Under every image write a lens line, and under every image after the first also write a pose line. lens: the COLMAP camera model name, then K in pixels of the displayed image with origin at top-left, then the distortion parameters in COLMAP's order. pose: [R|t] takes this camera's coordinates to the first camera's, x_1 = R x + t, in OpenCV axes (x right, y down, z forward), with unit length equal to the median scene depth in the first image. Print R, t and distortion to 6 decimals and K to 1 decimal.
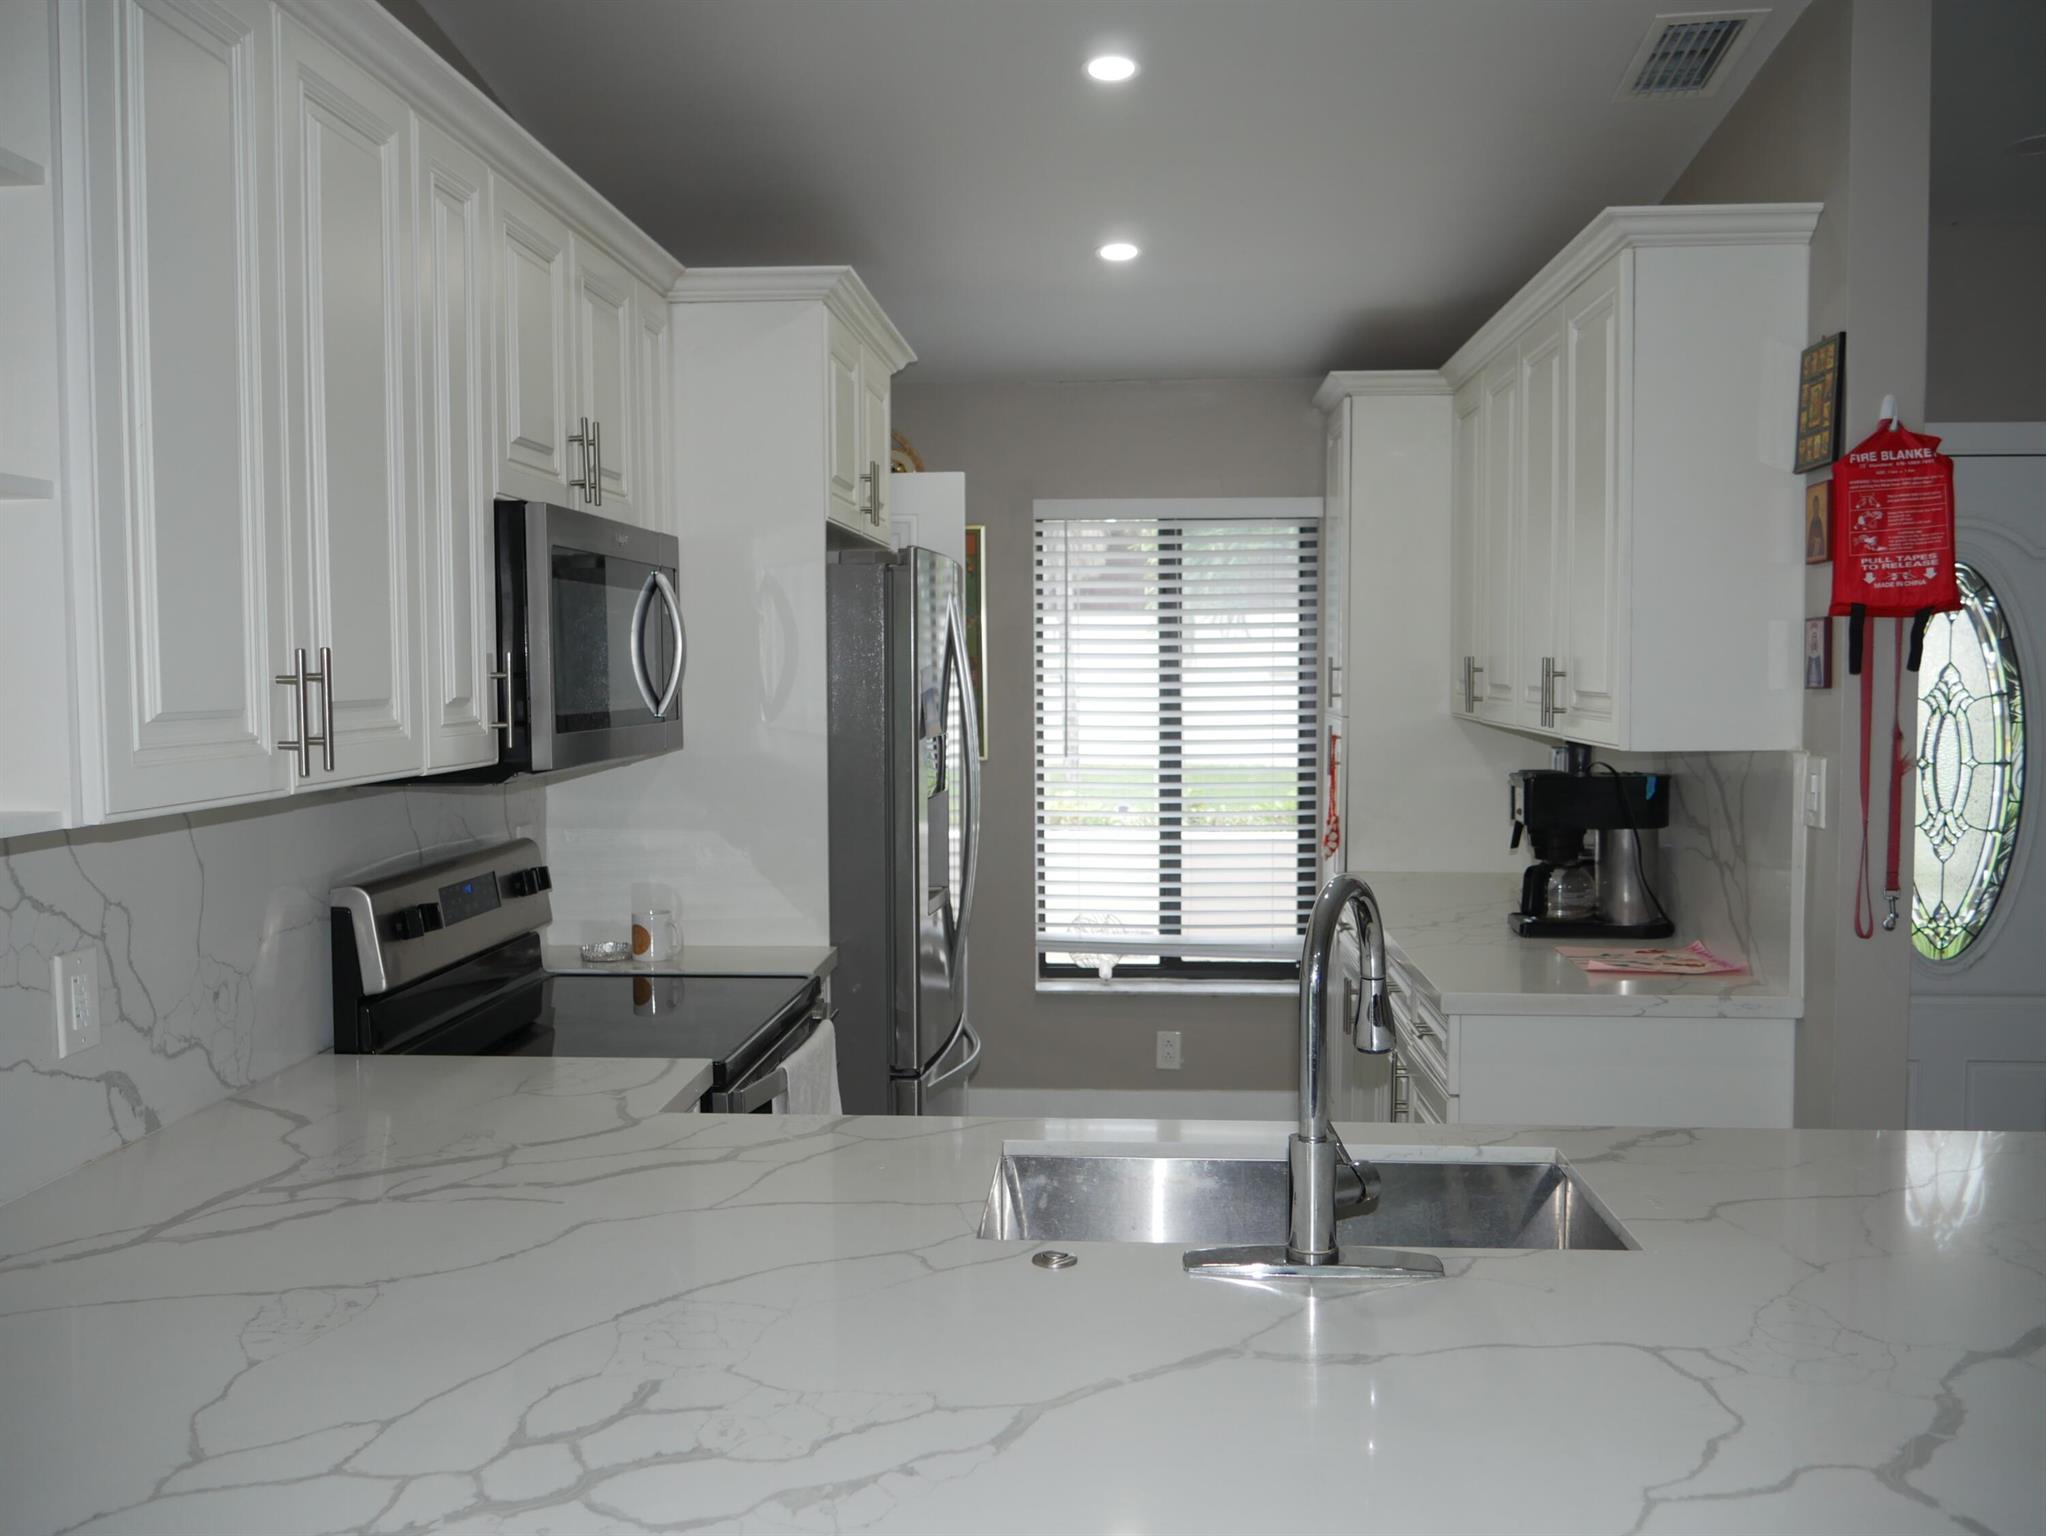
lens RADIAL K [[1758.4, 0, 1031.6], [0, 1758.4, 772.6], [0, 0, 1]] dist [-0.033932, 0.011997]
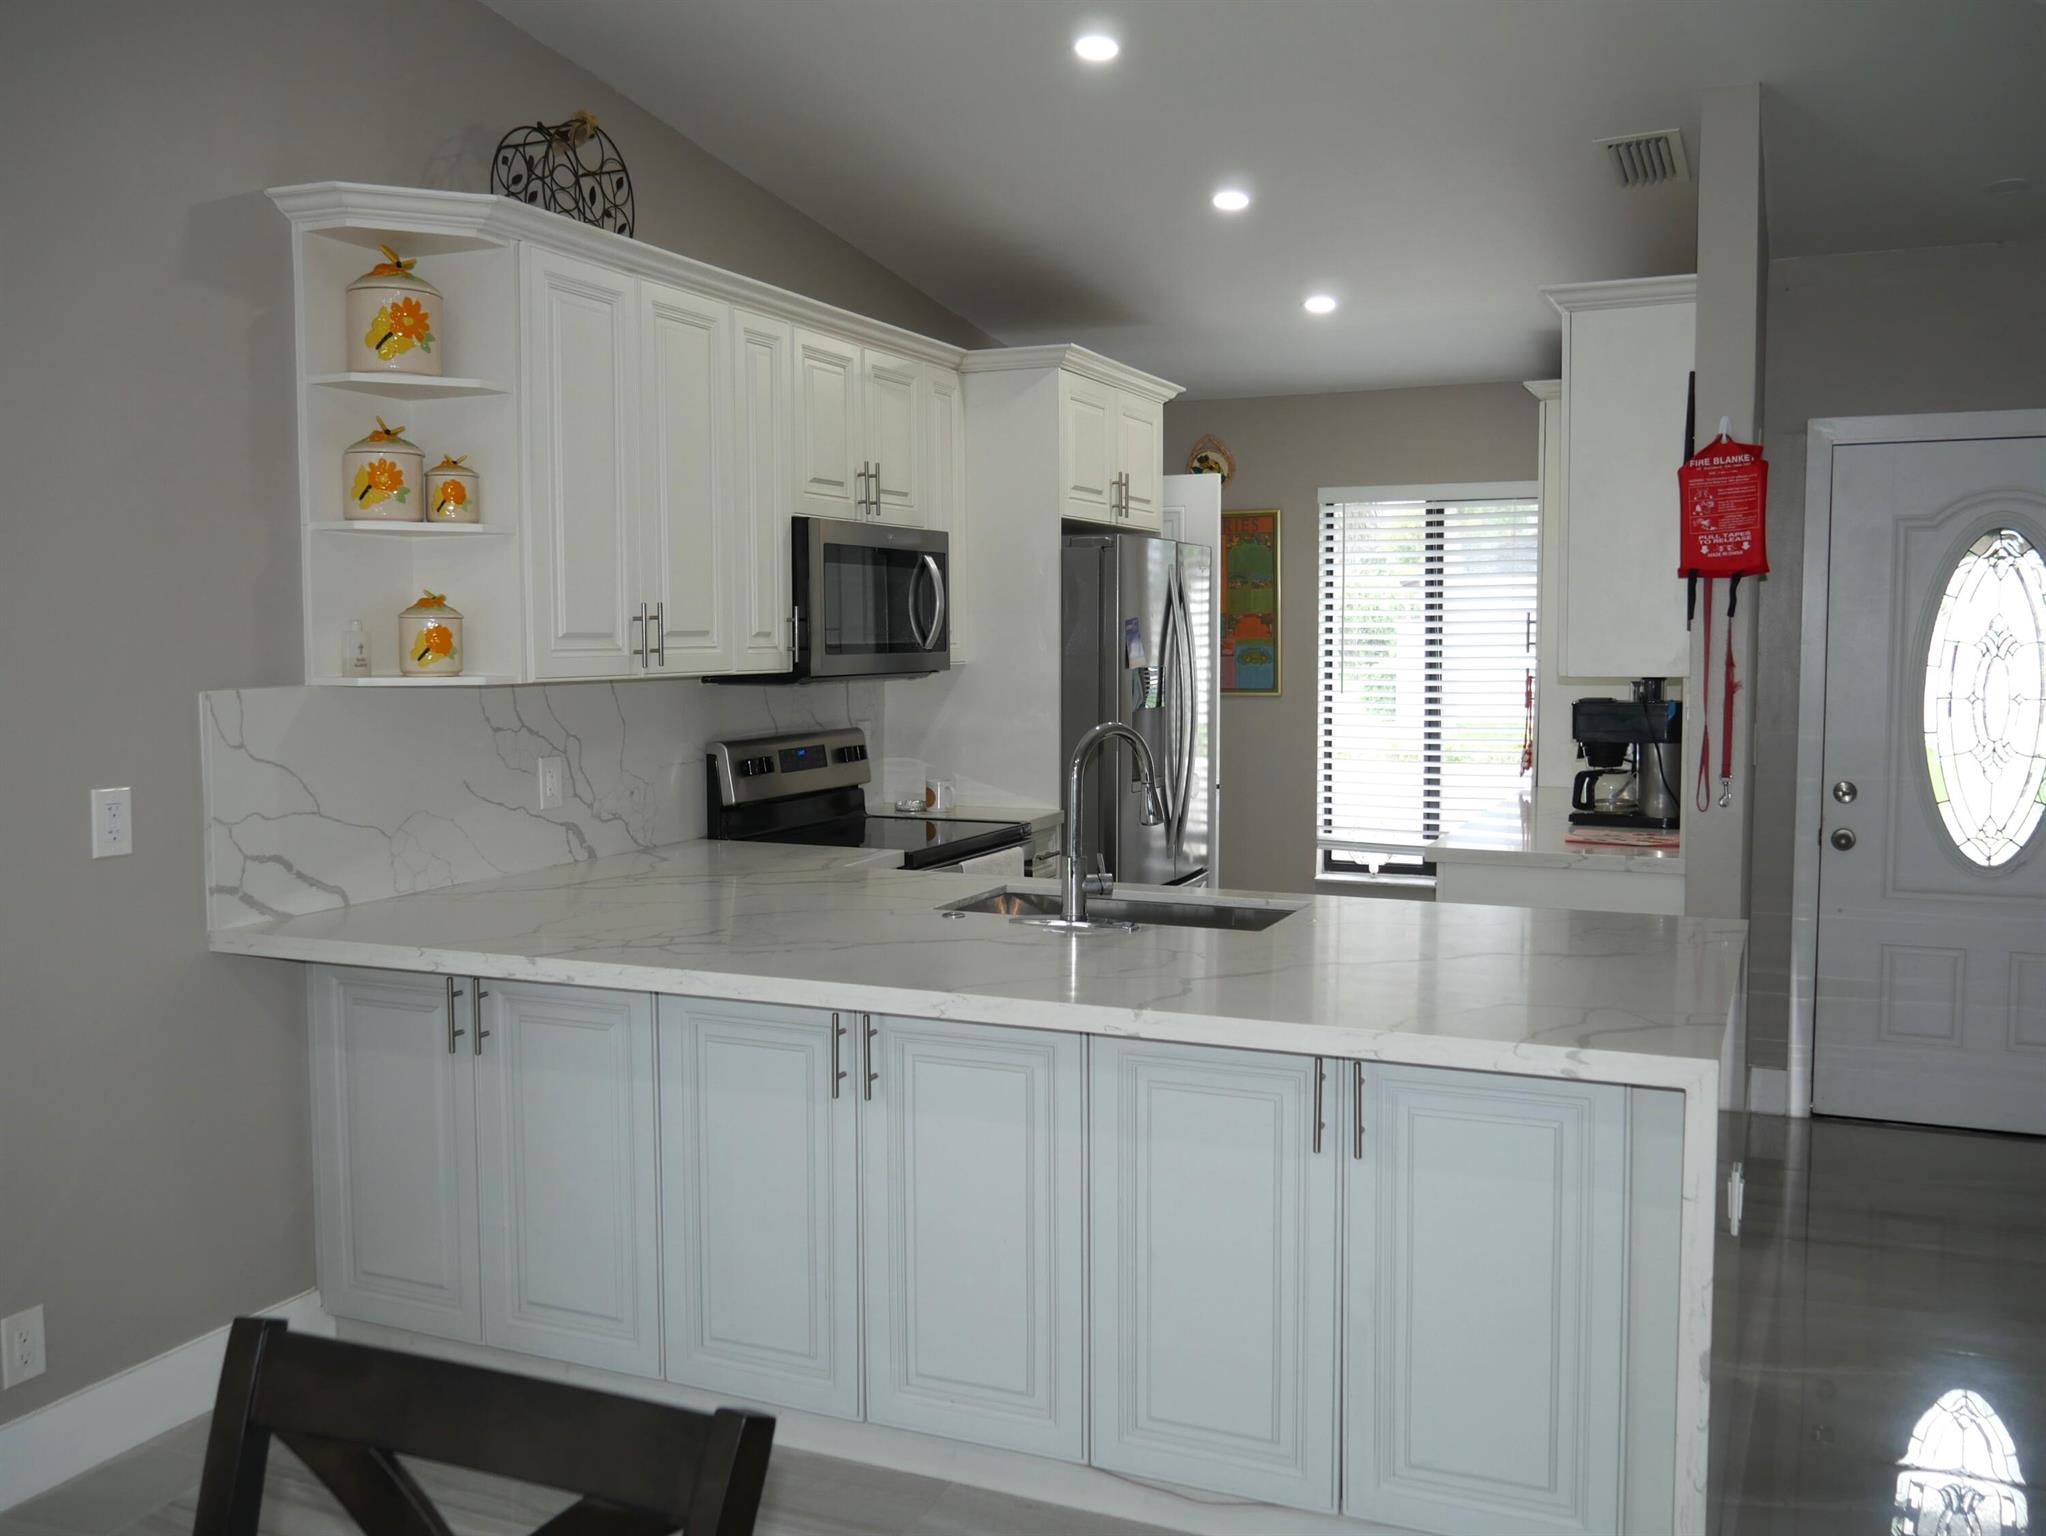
lens RADIAL K [[1758.4, 0, 1017.9], [0, 1758.4, 762.3], [0, 0, 1]] dist [-0.033932, 0.011997]
pose [[0.939195, 0.026367, -0.342372, 0.434619], [-0.021199, 0.999598, 0.018828, 0.040862], [0.342731, -0.010426, 0.939376, -0.474225]]
